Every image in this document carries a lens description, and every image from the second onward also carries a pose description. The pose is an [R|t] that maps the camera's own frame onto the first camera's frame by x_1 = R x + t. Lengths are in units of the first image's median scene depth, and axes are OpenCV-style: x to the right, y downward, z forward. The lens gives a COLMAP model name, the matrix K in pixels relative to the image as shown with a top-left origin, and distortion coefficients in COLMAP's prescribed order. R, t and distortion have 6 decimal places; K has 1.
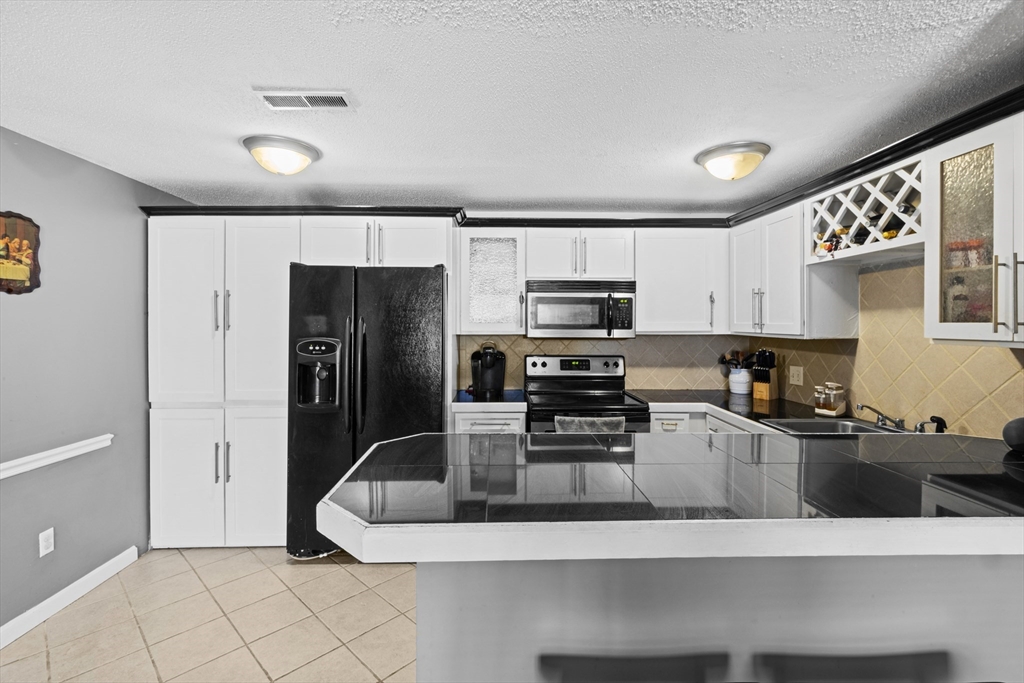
lens RADIAL K [[469.0, 0, 501.9], [0, 469.0, 328.1], [0, 0, 1]] dist [0.001028, 0.001908]
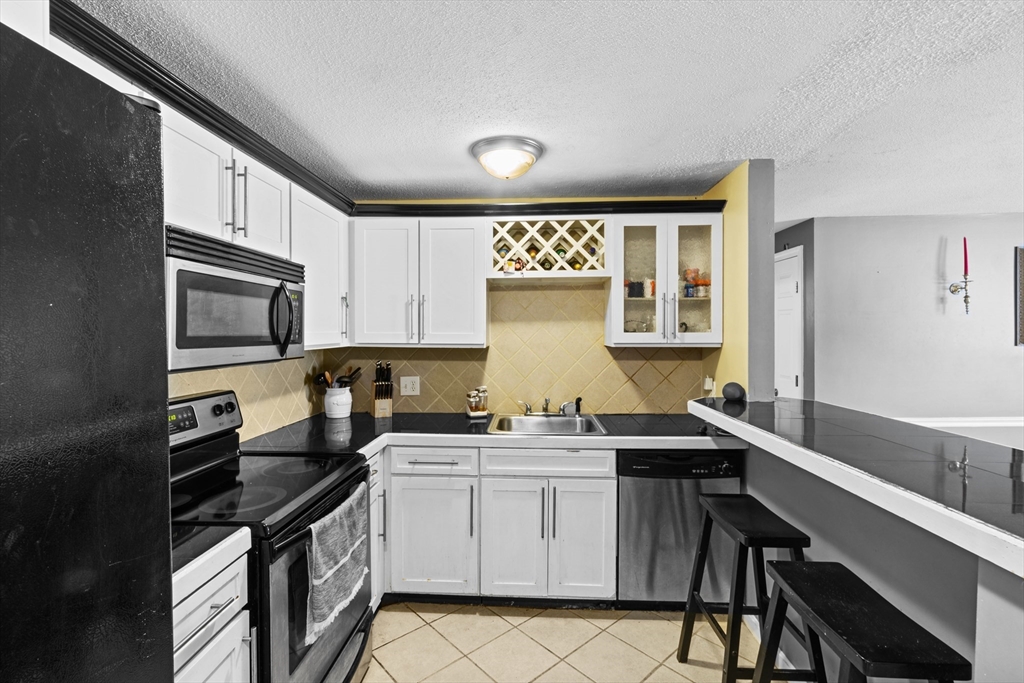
lens RADIAL K [[469.0, 0, 511.0], [0, 469.0, 335.1], [0, 0, 1]] dist [0.001028, 0.001908]
pose [[0.060149, -0.007571, 0.998161, -0.367376], [0.010570, 0.999920, 0.006947, -0.011048], [-0.998133, 0.010133, 0.060225, 0.785741]]
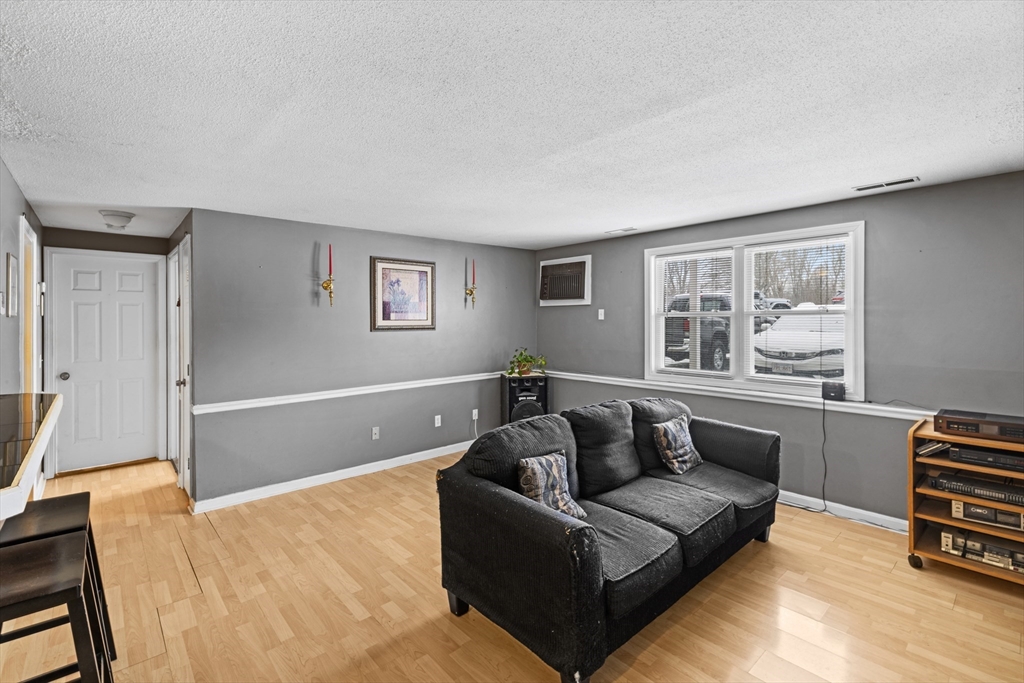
lens RADIAL K [[469.0, 0, 508.6], [0, 469.0, 324.4], [0, 0, 1]] dist [0.001028, 0.001908]
pose [[-0.648001, -0.004563, 0.761626, -0.581835], [0.007244, 0.999900, 0.012154, -0.002064], [-0.761605, 0.013393, -0.647903, 0.231324]]
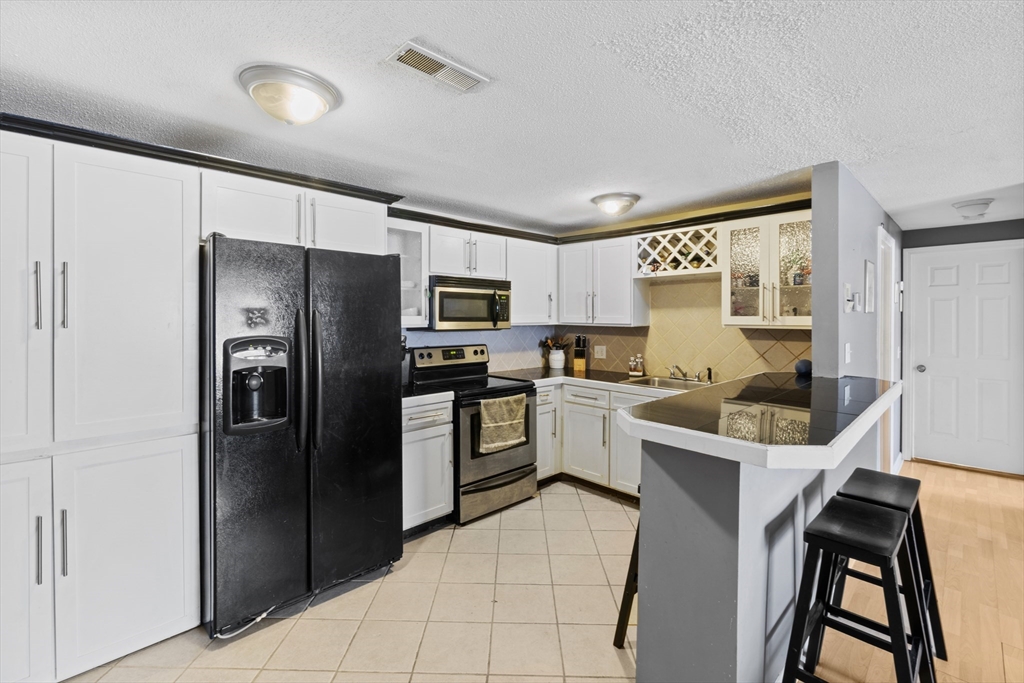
lens RADIAL K [[454.8, 0, 508.4], [0, 454.8, 319.1], [0, 0, 1]] dist [0.001655, 0.000112]
pose [[0.729279, -0.003273, 0.684208, -0.592302], [0.006024, 0.999981, -0.001637, -0.001300], [-0.684190, 0.005316, 0.729285, 0.175167]]
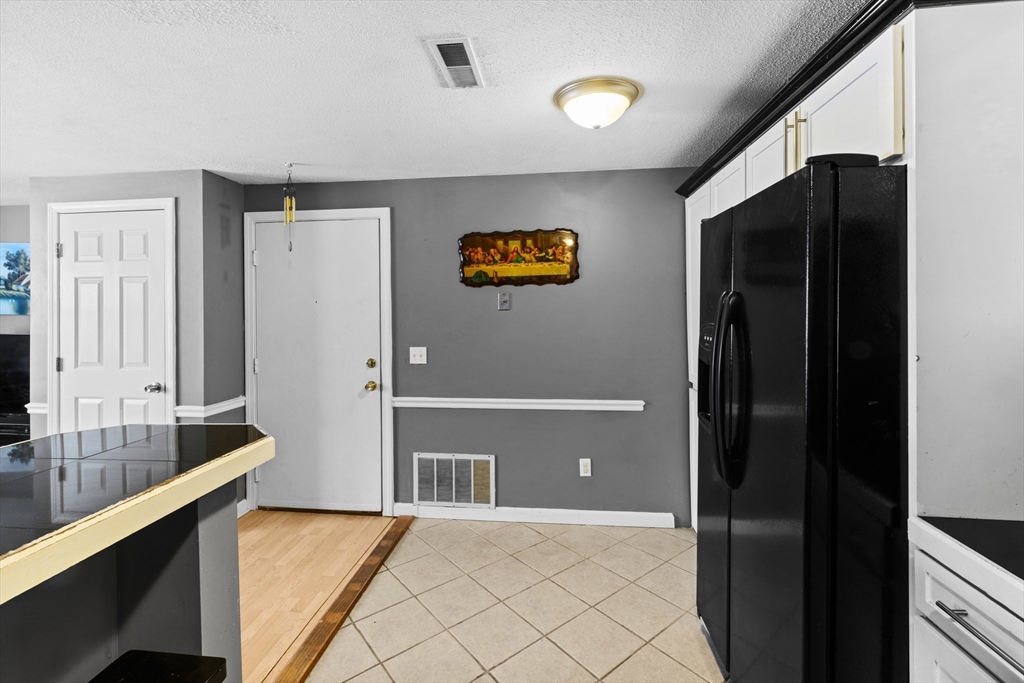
lens RADIAL K [[469.0, 0, 510.4], [0, 469.0, 305.3], [0, 0, 1]] dist [0.001028, 0.001908]
pose [[-0.127034, 0.000275, -0.991898, 0.316256], [0.002595, 0.999997, -0.000055, -0.007160], [0.991895, -0.002580, -0.127035, 0.782749]]
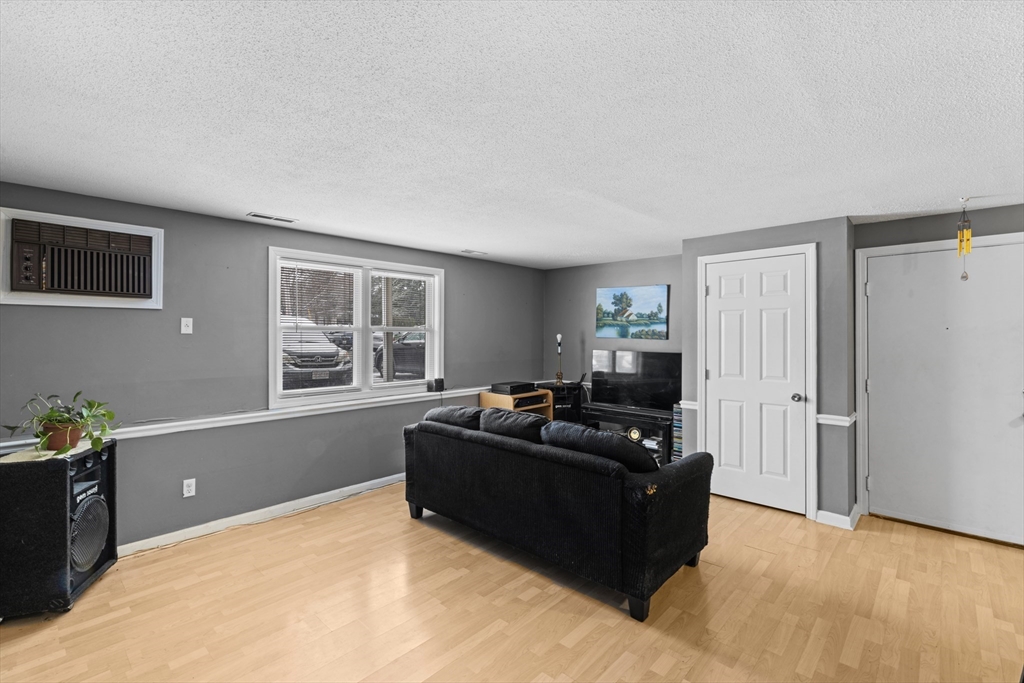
lens RADIAL K [[469.0, 0, 504.4], [0, 469.0, 328.9], [0, 0, 1]] dist [0.001028, 0.001908]
pose [[-0.698597, -0.009812, -0.715449, 0.879173], [-0.004144, 0.999945, -0.009667, 0.000600], [0.715504, -0.003788, -0.698599, 0.189392]]
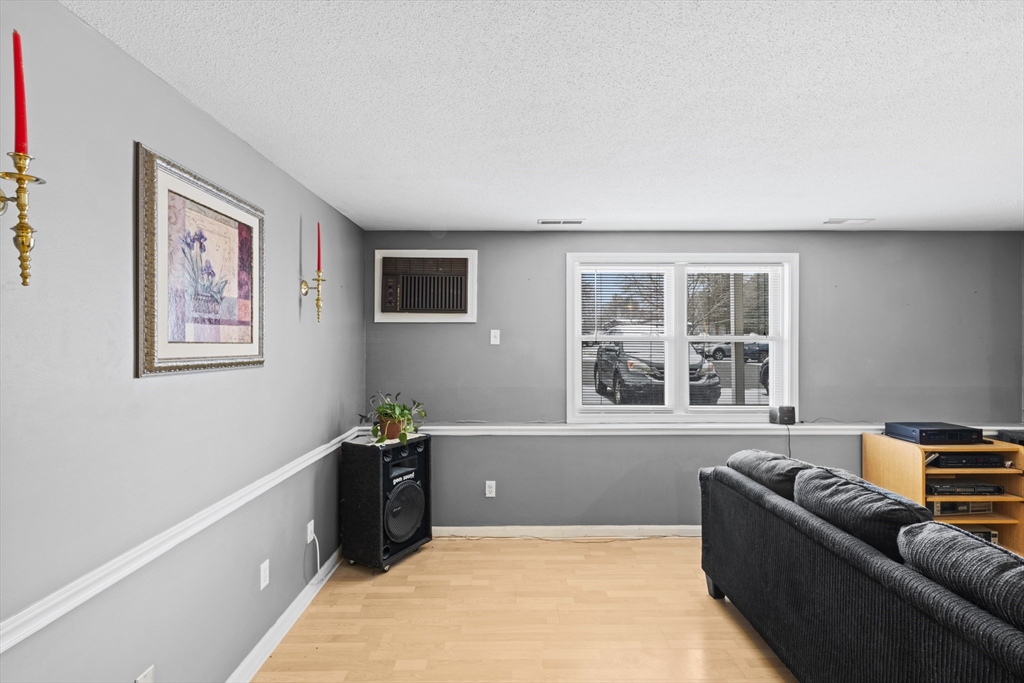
lens RADIAL K [[469.0, 0, 516.6], [0, 469.0, 342.9], [0, 0, 1]] dist [0.001028, 0.001908]
pose [[-0.999914, -0.000445, 0.013080, 0.509979], [-0.000448, 1.000000, -0.000242, 0.000367], [-0.013080, -0.000248, -0.999914, 0.059083]]
